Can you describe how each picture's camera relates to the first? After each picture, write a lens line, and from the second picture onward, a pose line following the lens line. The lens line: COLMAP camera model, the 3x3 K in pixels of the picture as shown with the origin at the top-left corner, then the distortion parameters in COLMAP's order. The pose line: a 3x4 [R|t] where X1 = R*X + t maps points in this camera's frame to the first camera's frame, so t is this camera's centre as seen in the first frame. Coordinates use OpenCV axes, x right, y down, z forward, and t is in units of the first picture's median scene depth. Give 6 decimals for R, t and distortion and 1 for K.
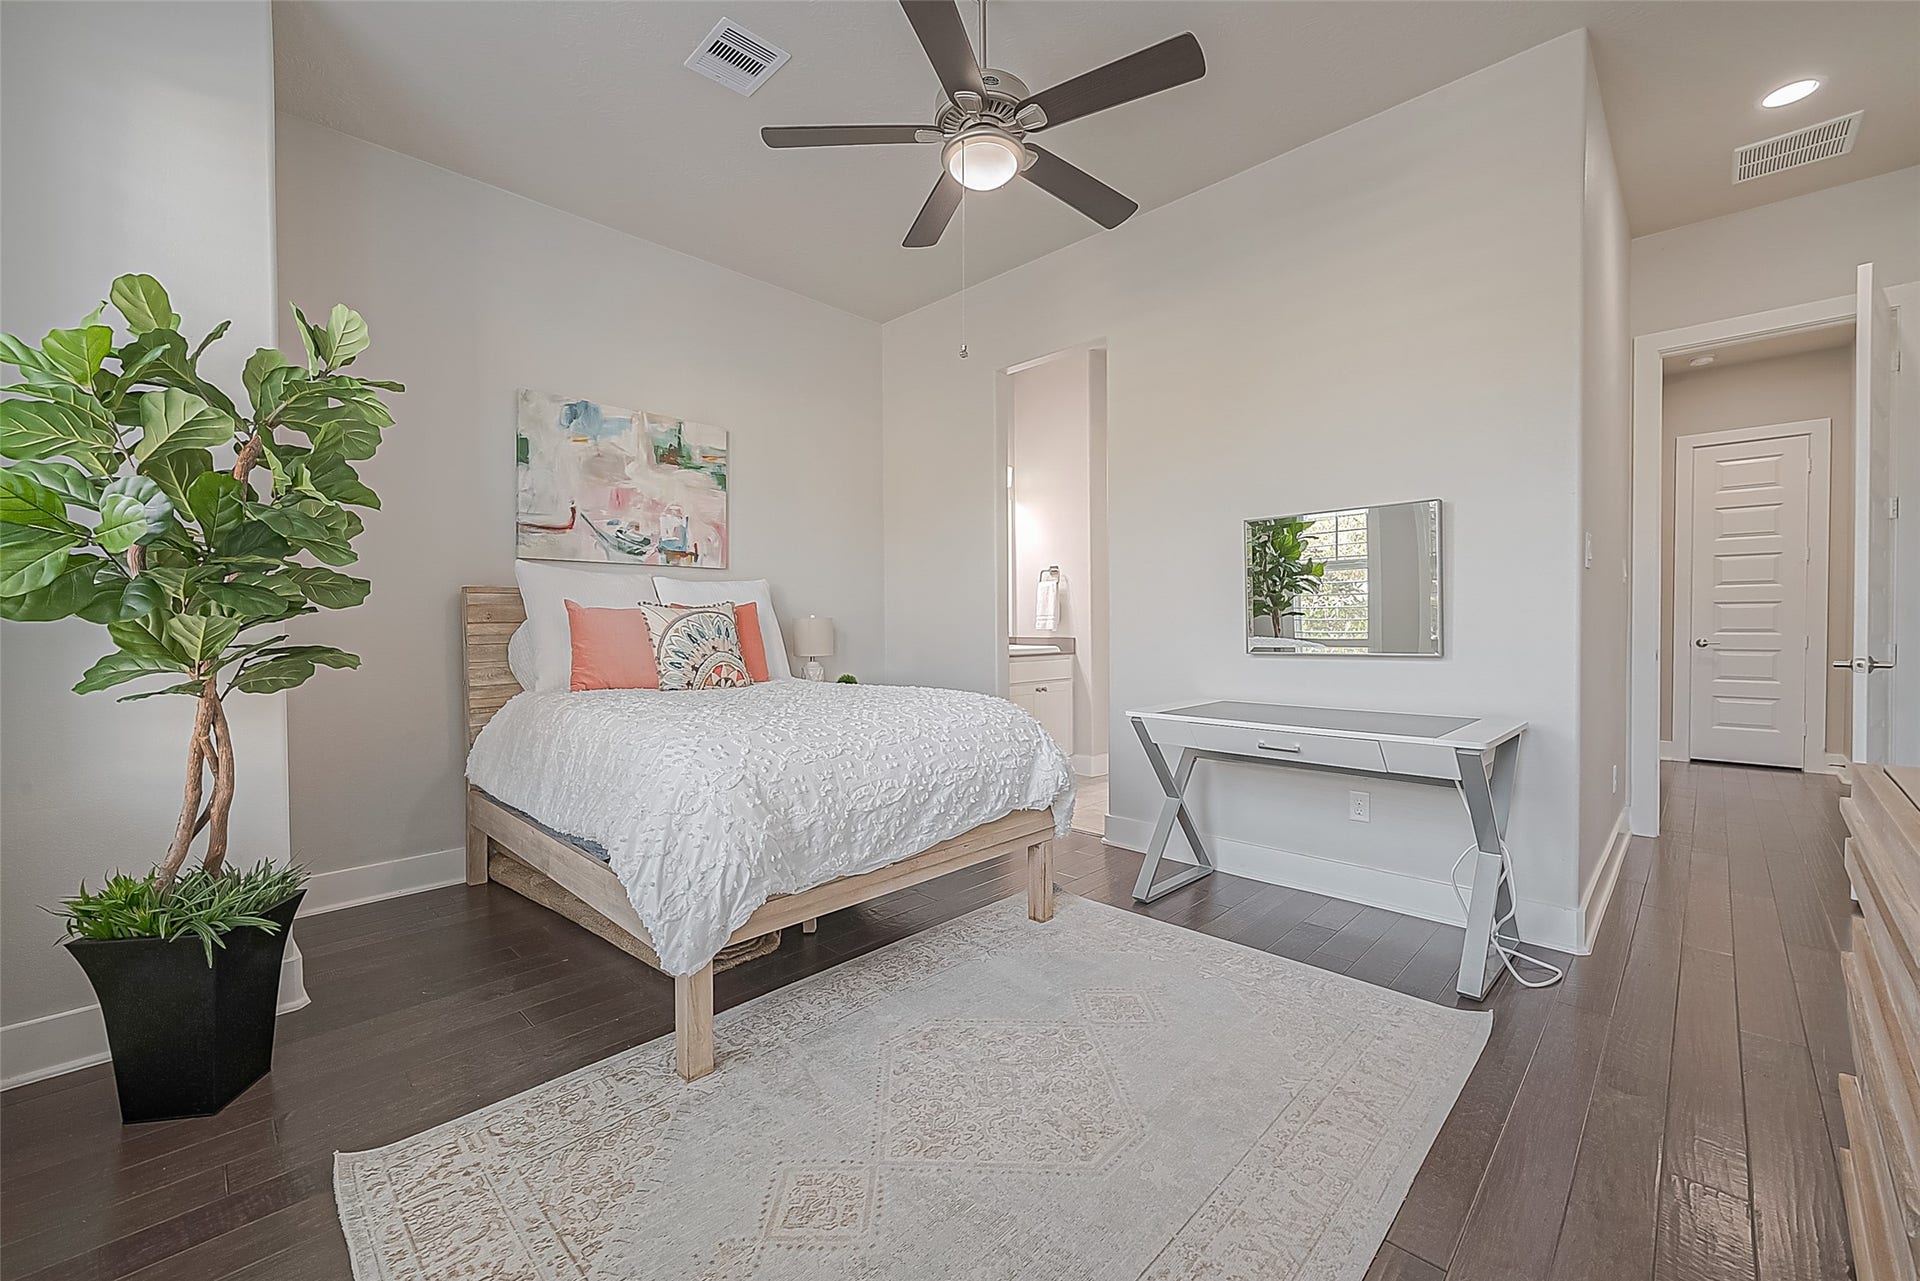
lens RADIAL K [[738.3, 0, 953.5], [0, 738.3, 630.6], [0, 0, 1]] dist [0.001949, 0.000115]
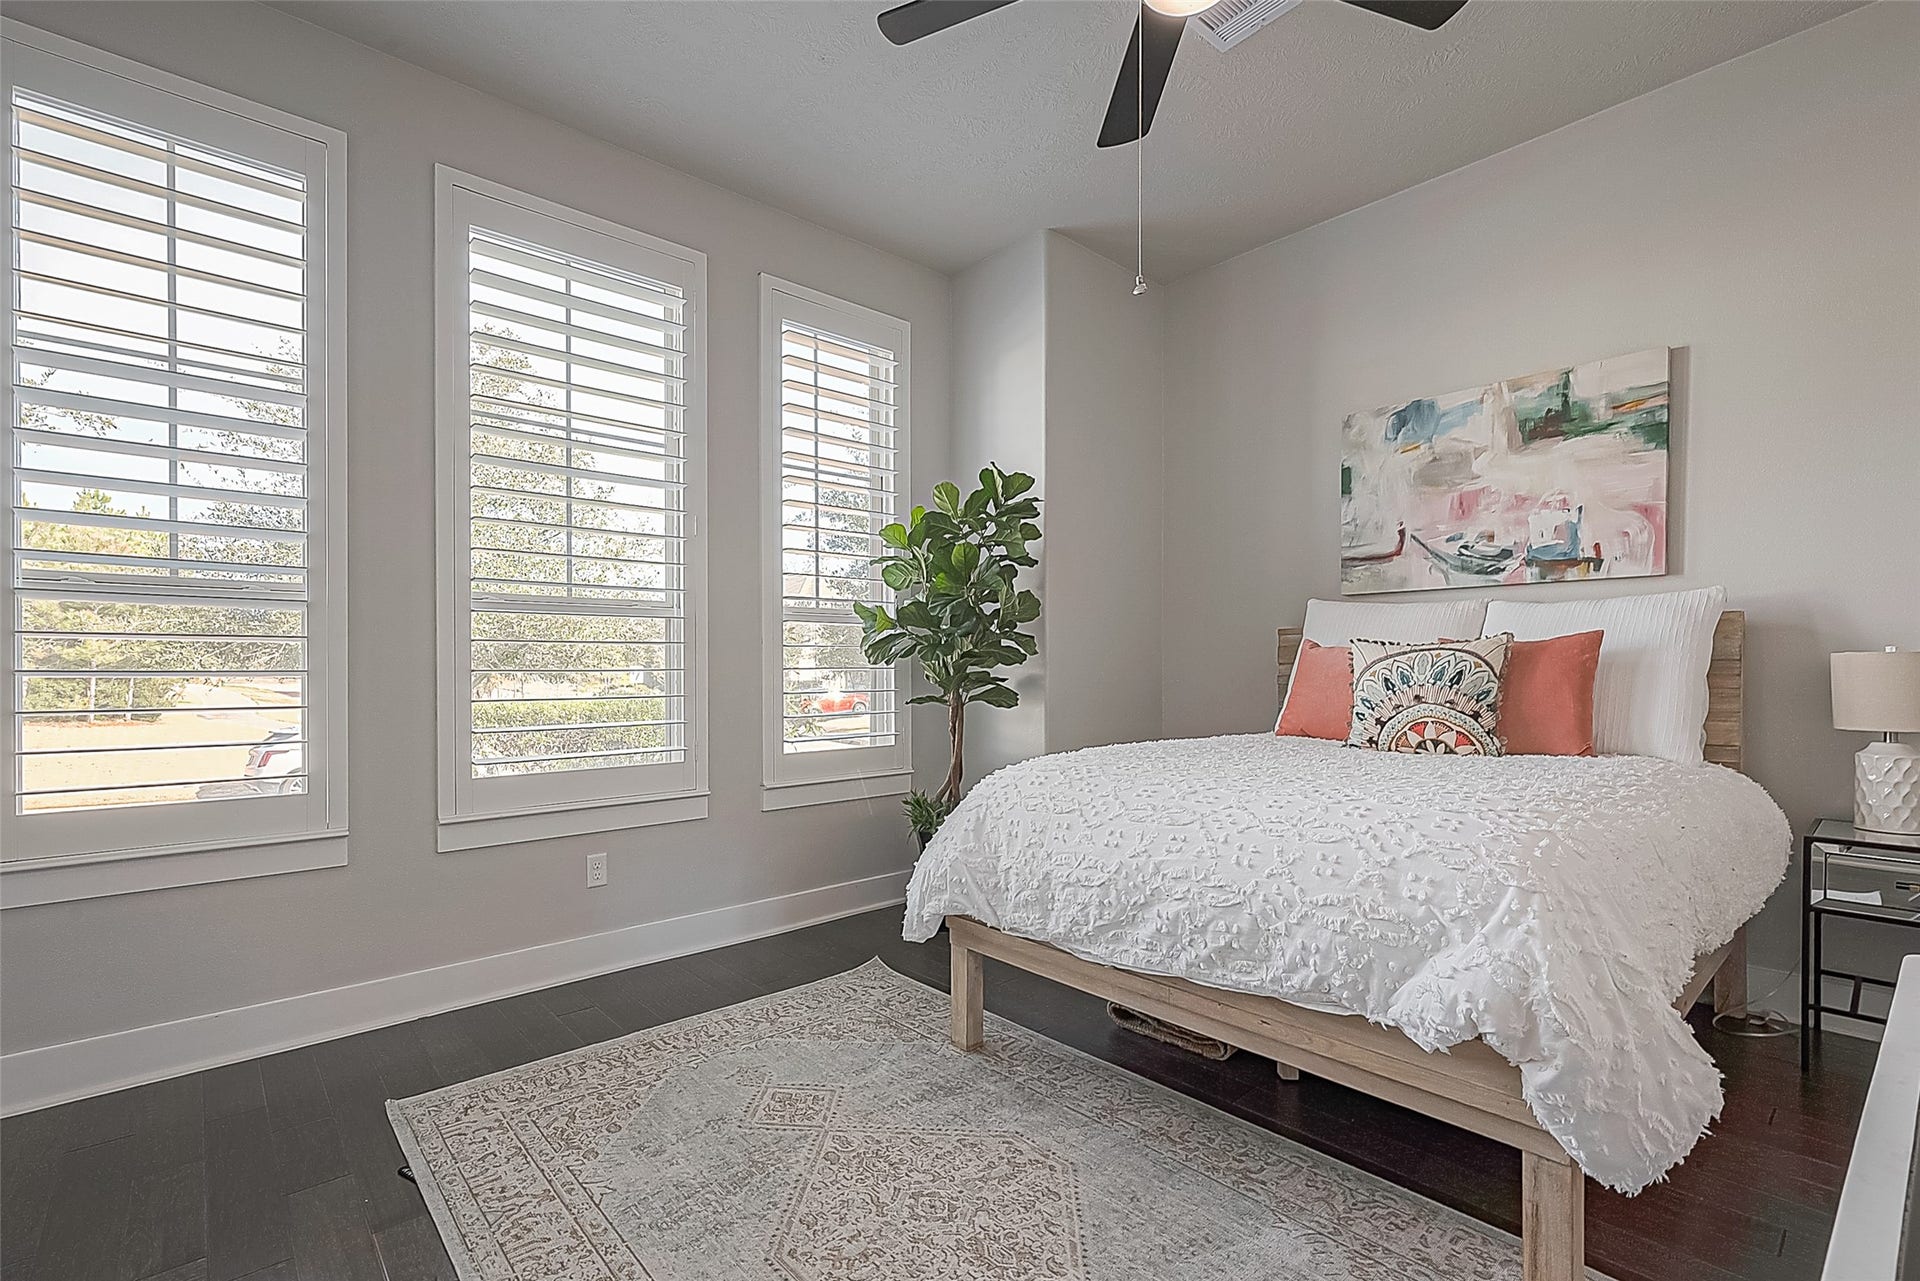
lens RADIAL K [[877.6, 0, 954.9], [0, 877.6, 661.0], [0, 0, 1]] dist [-0.004361, -0.000201]
pose [[-0.061327, -0.002196, -0.998115, 0.535448], [-0.006570, 0.999977, -0.001796, -0.008027], [0.998096, 0.006447, -0.061340, 0.539369]]
